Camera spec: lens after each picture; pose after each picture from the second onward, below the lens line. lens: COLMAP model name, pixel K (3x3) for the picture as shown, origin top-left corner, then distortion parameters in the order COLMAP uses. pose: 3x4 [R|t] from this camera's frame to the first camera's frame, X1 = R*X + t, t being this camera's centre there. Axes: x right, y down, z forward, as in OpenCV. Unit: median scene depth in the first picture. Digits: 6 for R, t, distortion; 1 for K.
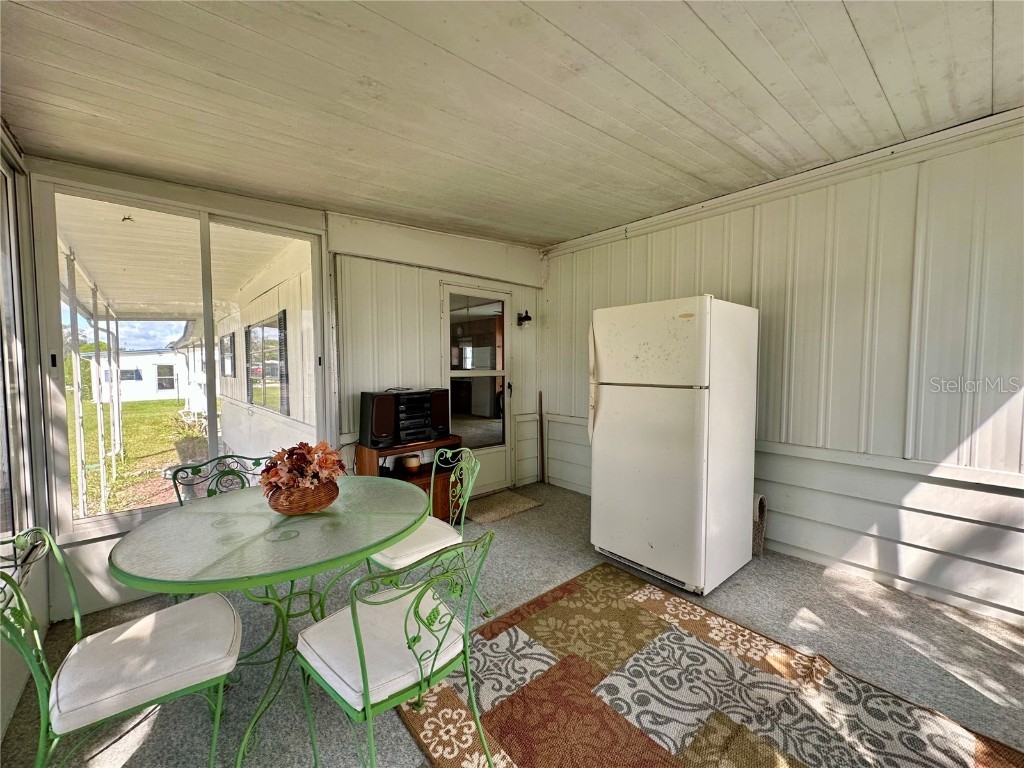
lens RADIAL K [[411.9, 0, 510.2], [0, 411.9, 383.9], [0, 0, 1]] dist [-0.001249, 0.000804]
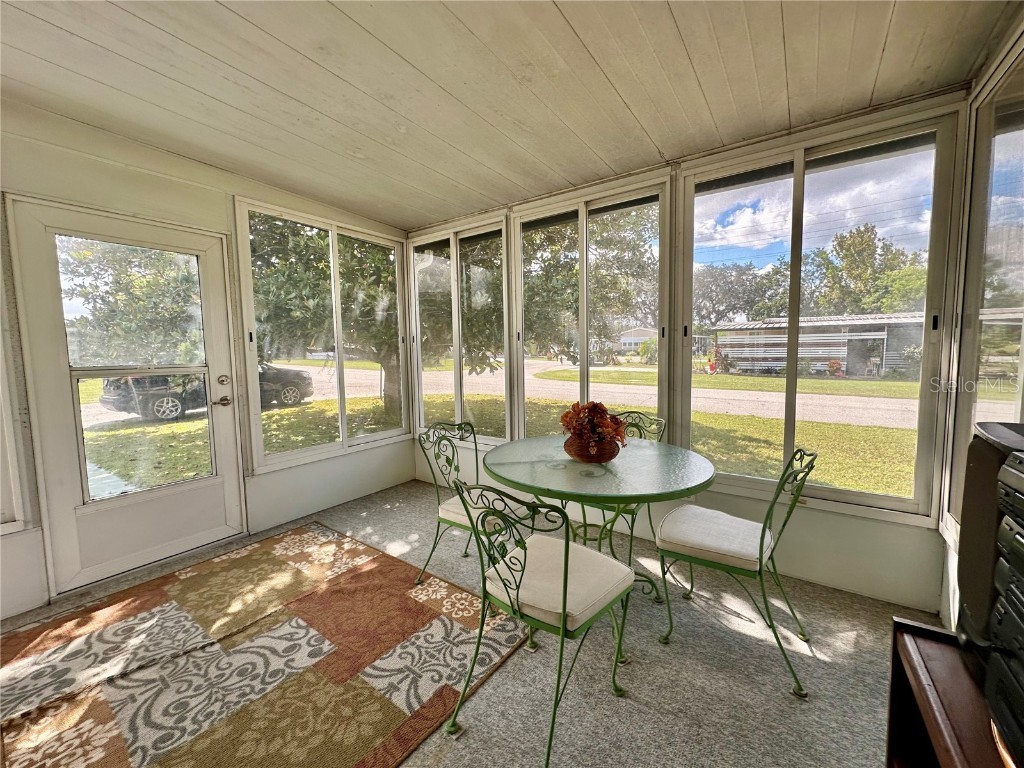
lens RADIAL K [[411.9, 0, 512.5], [0, 411.9, 383.9], [0, 0, 1]] dist [-0.001249, 0.000804]
pose [[-0.971442, 0.039947, -0.233892, -0.018040], [0.008672, 0.991045, 0.133245, -0.057067], [0.237121, 0.127411, -0.963089, 1.887086]]
